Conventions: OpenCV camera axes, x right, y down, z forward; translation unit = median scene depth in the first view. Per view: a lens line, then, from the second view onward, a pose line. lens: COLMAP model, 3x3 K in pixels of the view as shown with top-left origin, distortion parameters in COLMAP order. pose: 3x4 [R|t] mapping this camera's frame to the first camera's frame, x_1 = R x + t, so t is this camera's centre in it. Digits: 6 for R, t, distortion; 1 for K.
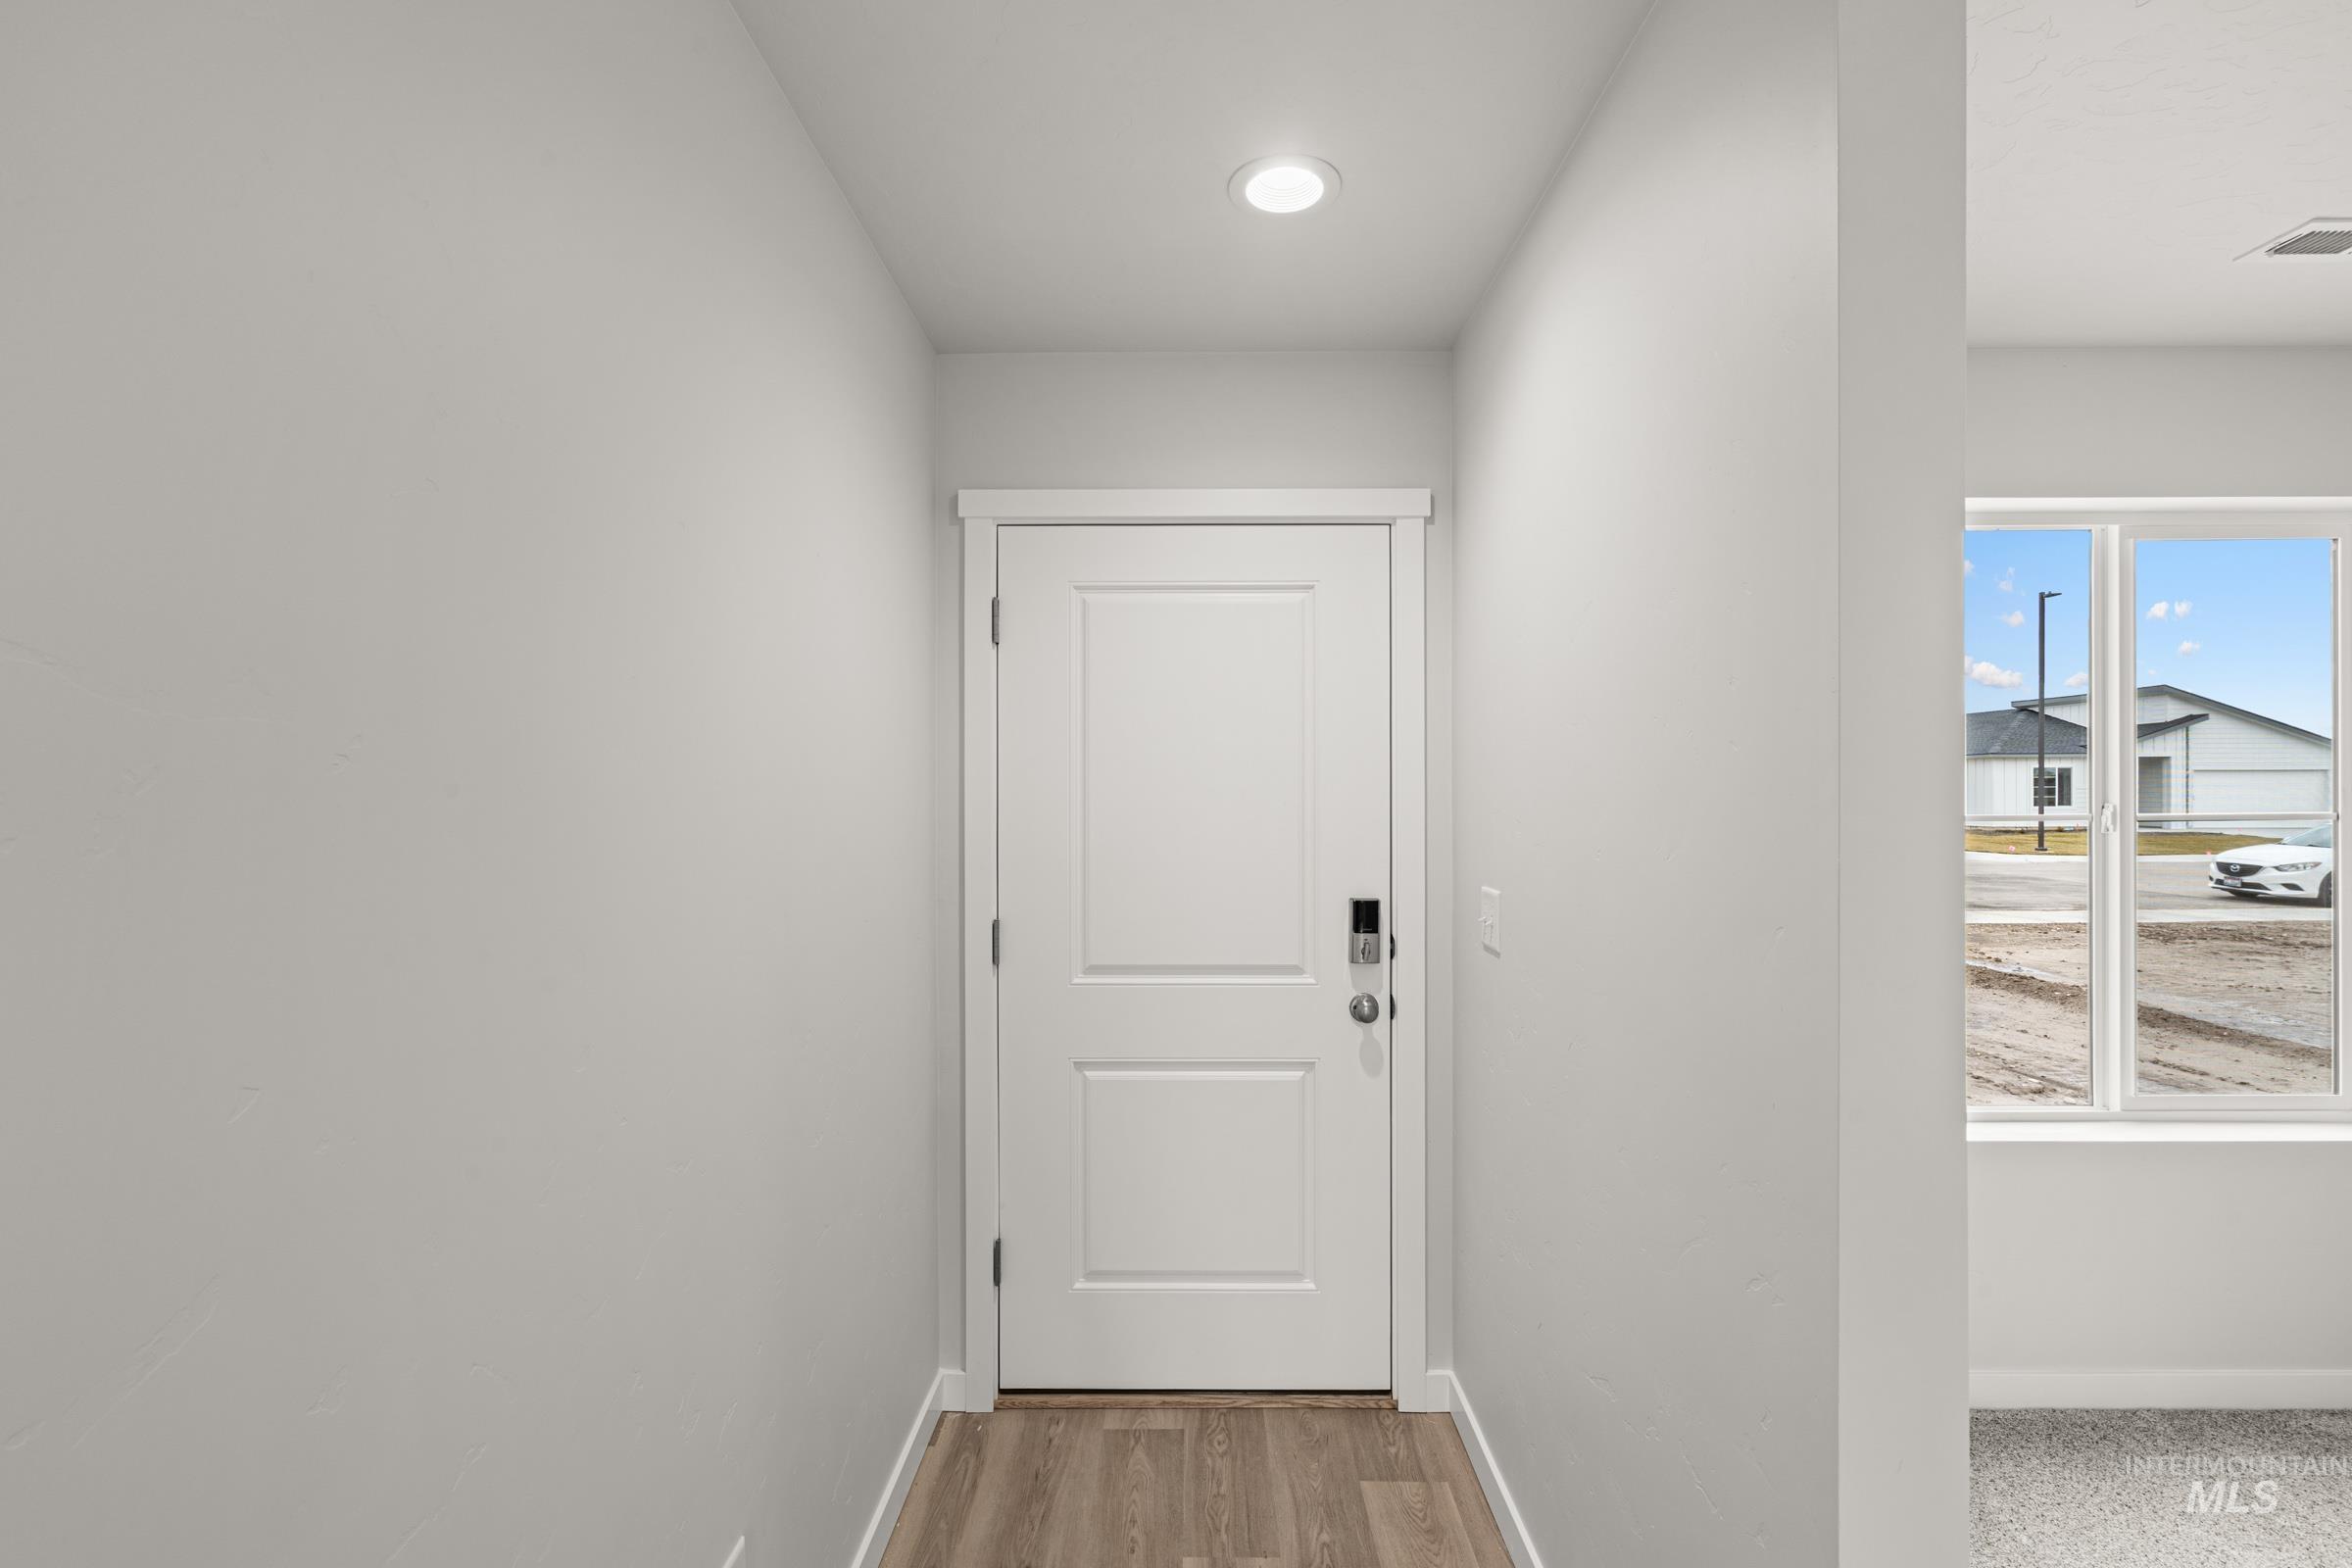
lens RADIAL K [[1071.2, 0, 1171.2], [0, 1071.2, 792.3], [0, 0, 1]] dist [-0.003948, 0.001755]
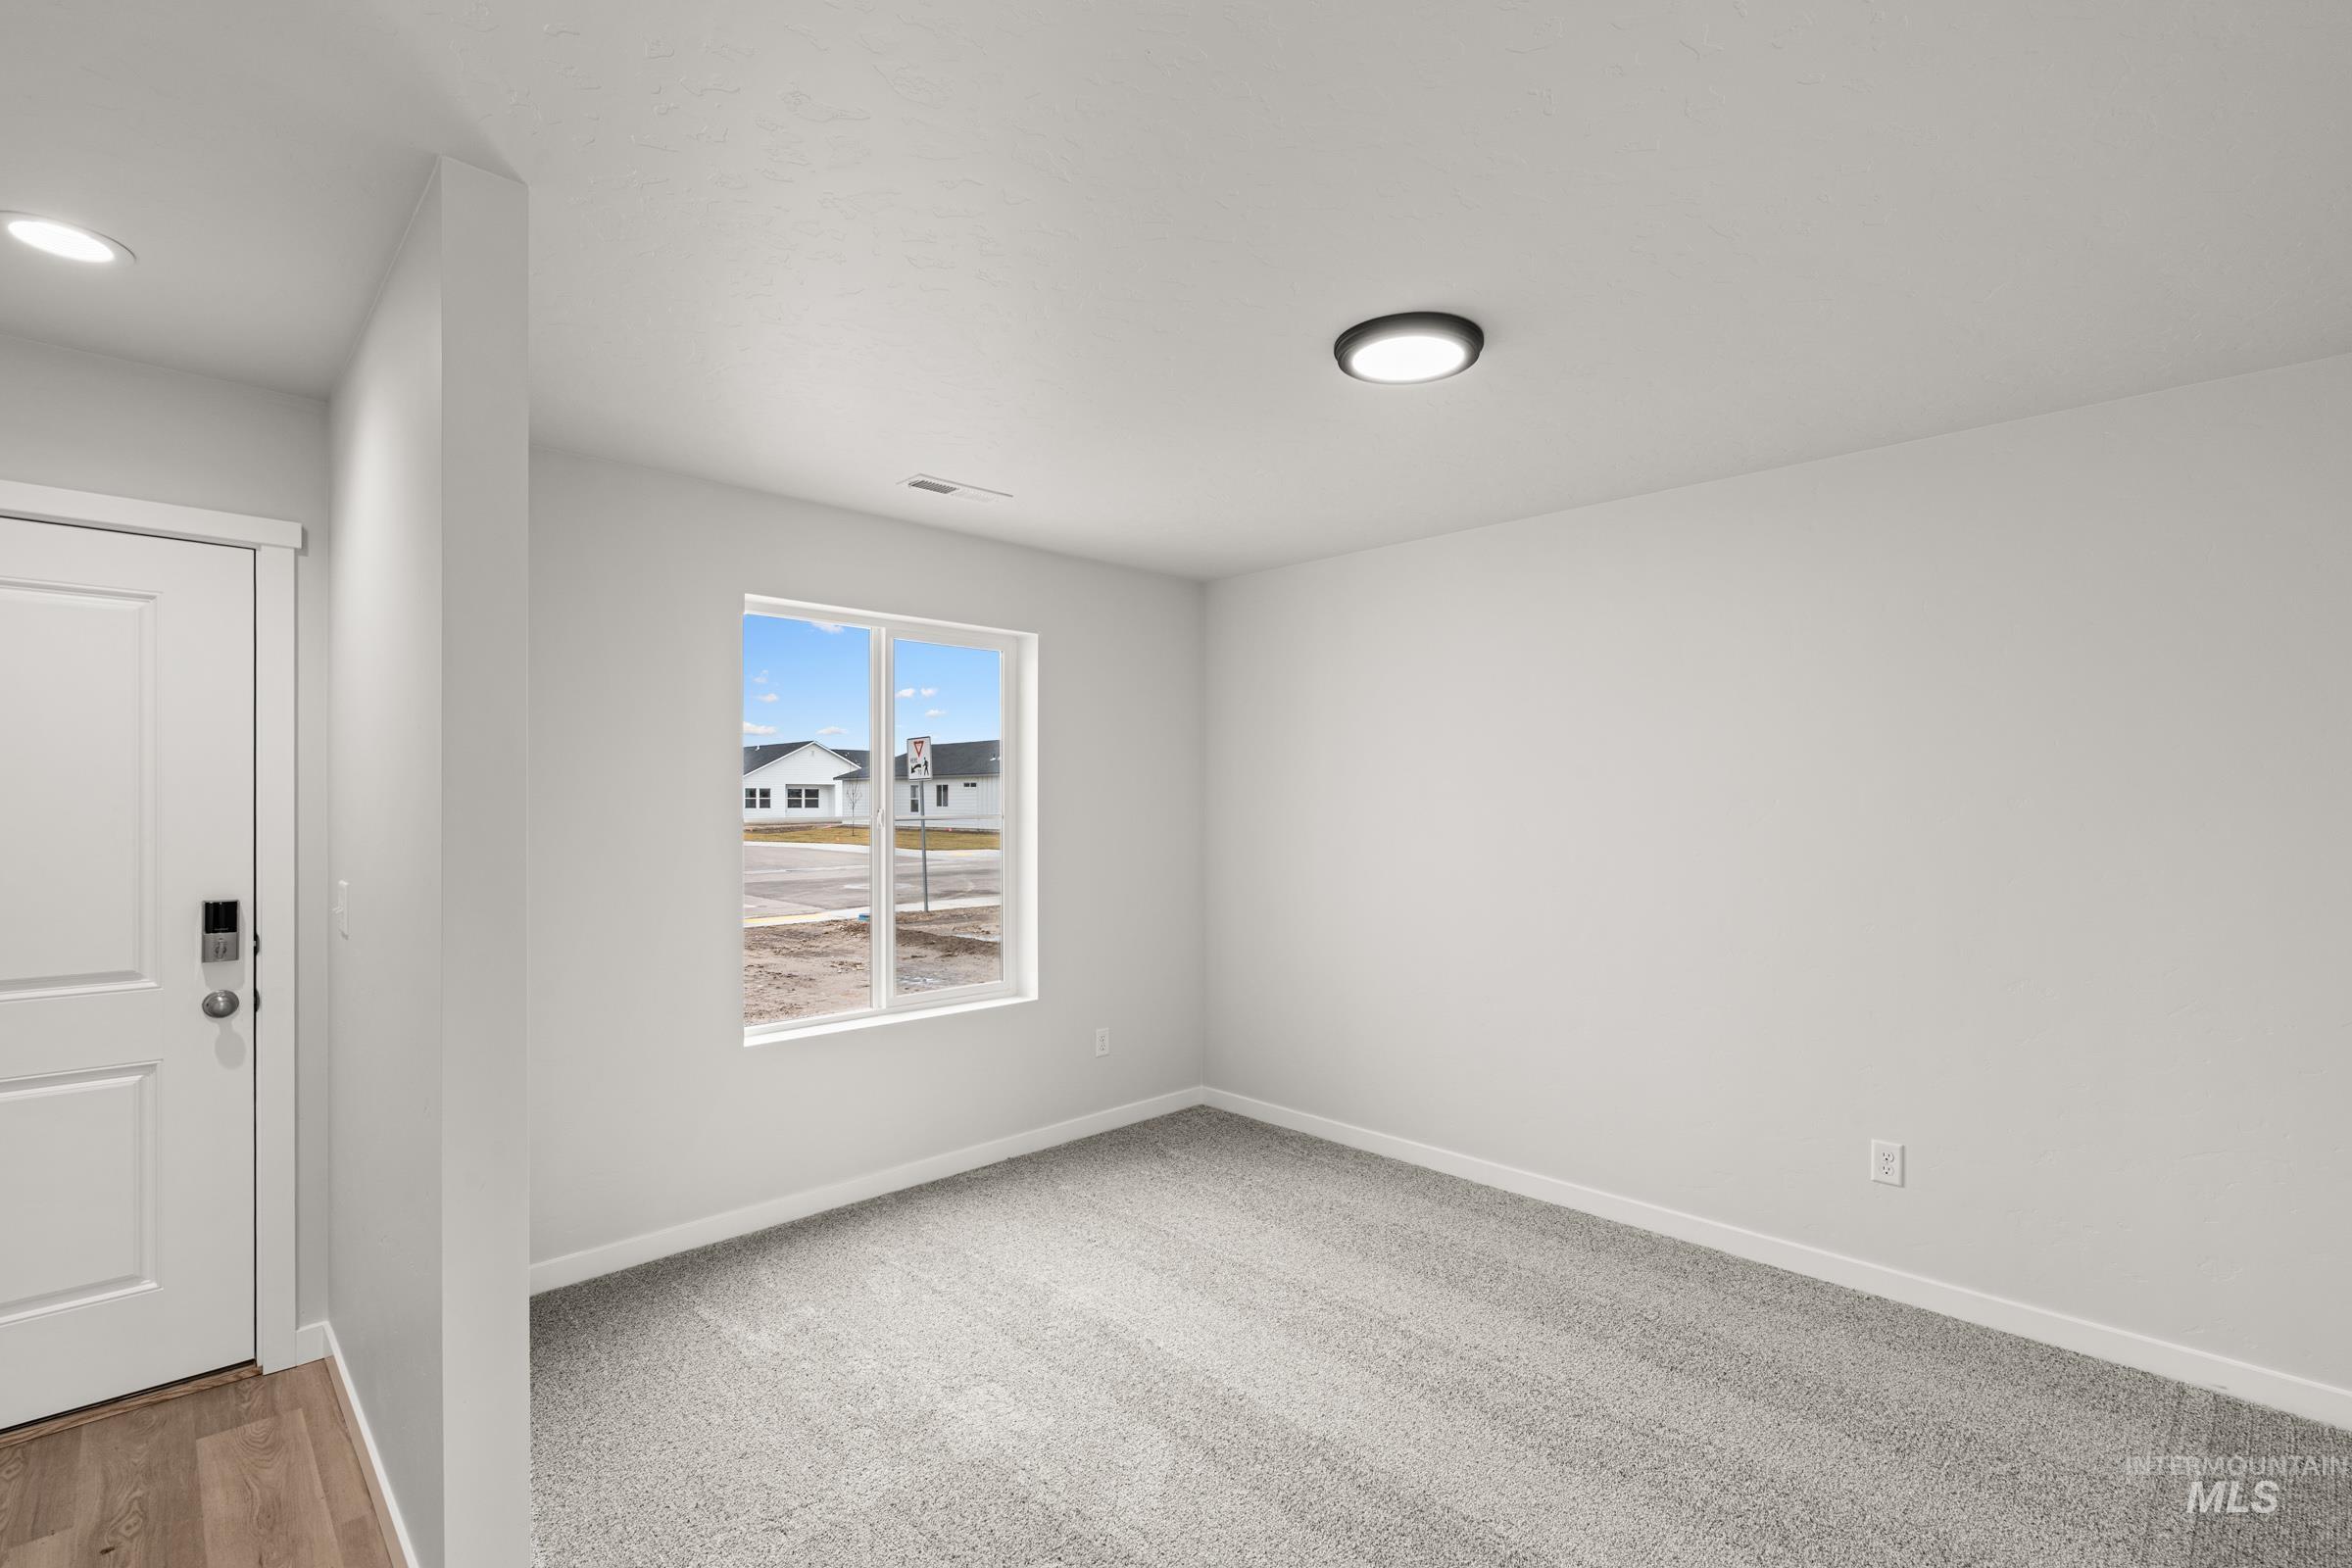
lens RADIAL K [[1071.2, 0, 1184.7], [0, 1071.2, 803.9], [0, 0, 1]] dist [-0.003948, 0.001755]
pose [[0.698692, 0.002224, 0.715419, 0.090298], [-0.004126, 0.999991, 0.000921, -0.000141], [-0.715410, -0.003596, 0.698695, -0.411932]]
